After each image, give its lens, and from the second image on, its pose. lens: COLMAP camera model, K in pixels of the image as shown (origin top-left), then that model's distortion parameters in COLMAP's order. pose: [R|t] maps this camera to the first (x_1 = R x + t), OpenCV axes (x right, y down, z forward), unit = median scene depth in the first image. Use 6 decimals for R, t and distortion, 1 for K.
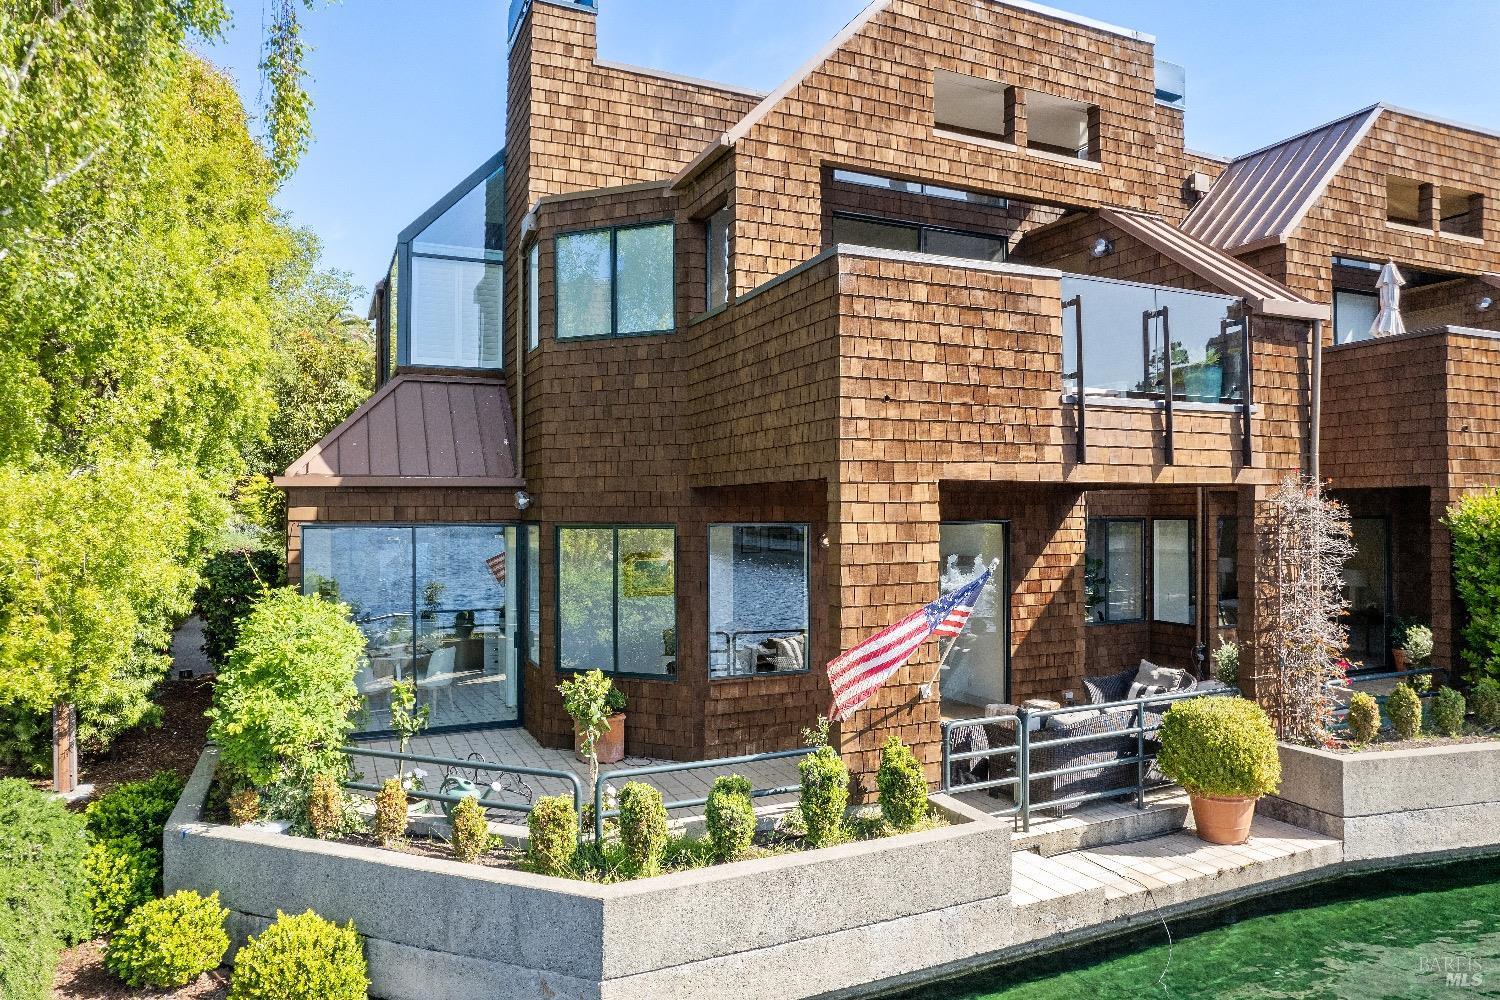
lens RADIAL K [[969.4, 0, 762.9], [0, 969.4, 501.4], [0, 0, 1]] dist [-0.062185, 0.045489]
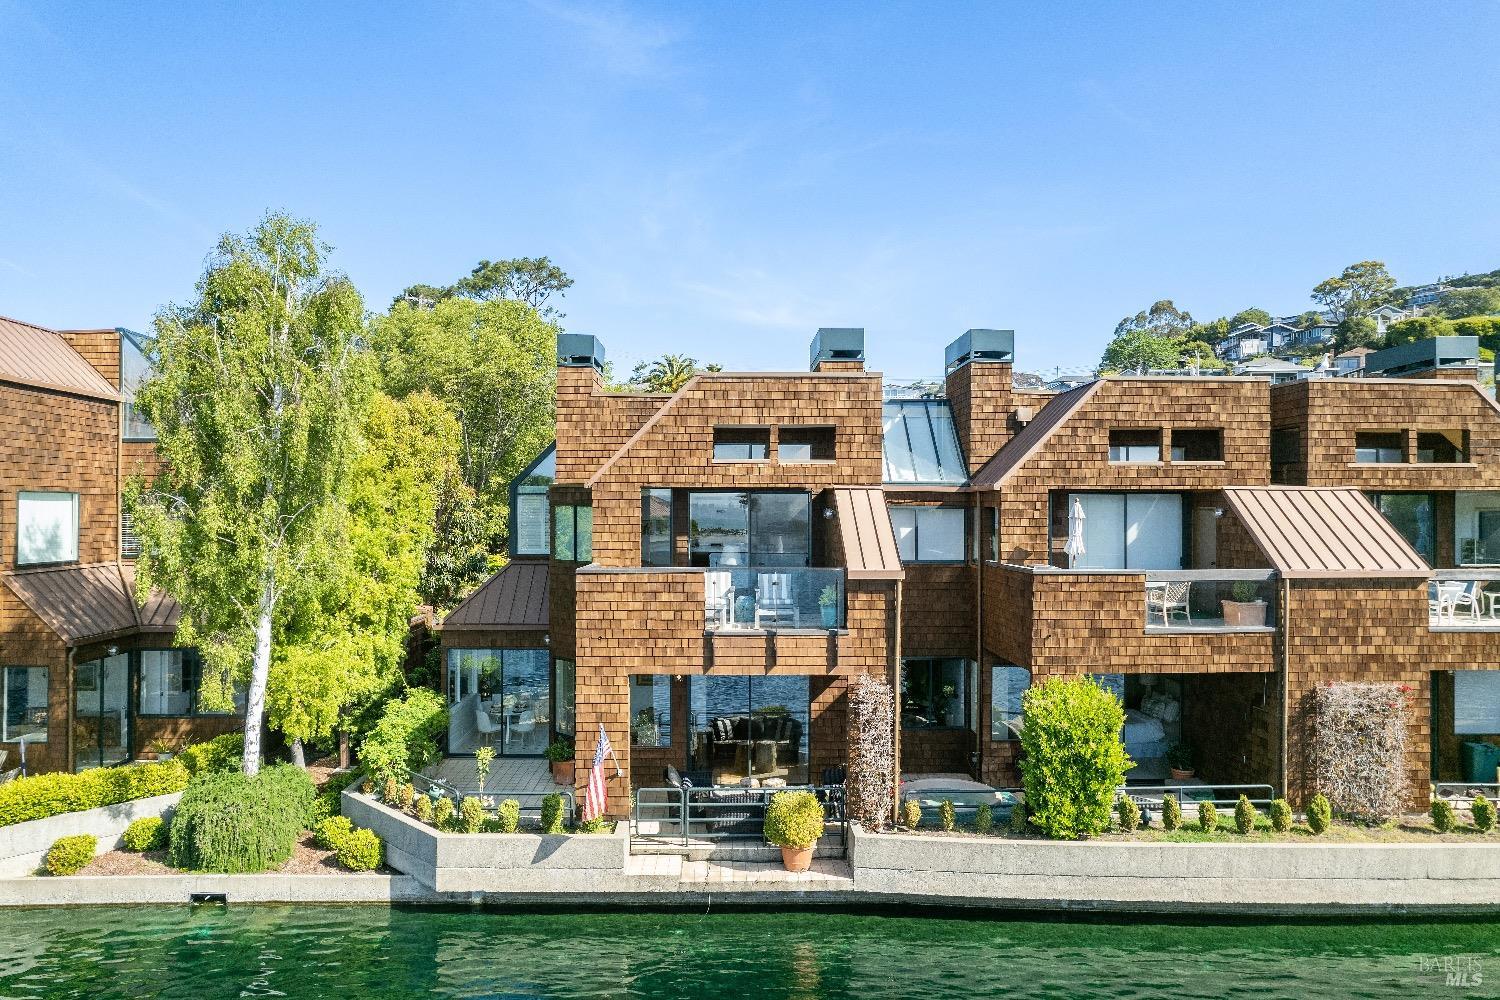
lens RADIAL K [[969.4, 0, 743.5], [0, 969.4, 508.4], [0, 0, 1]] dist [-0.062185, 0.045489]
pose [[0.916878, 0.006334, -0.399116, 1.108536], [-0.003905, 0.999969, 0.006899, -0.355590], [0.399148, -0.004767, 0.916874, -0.749111]]
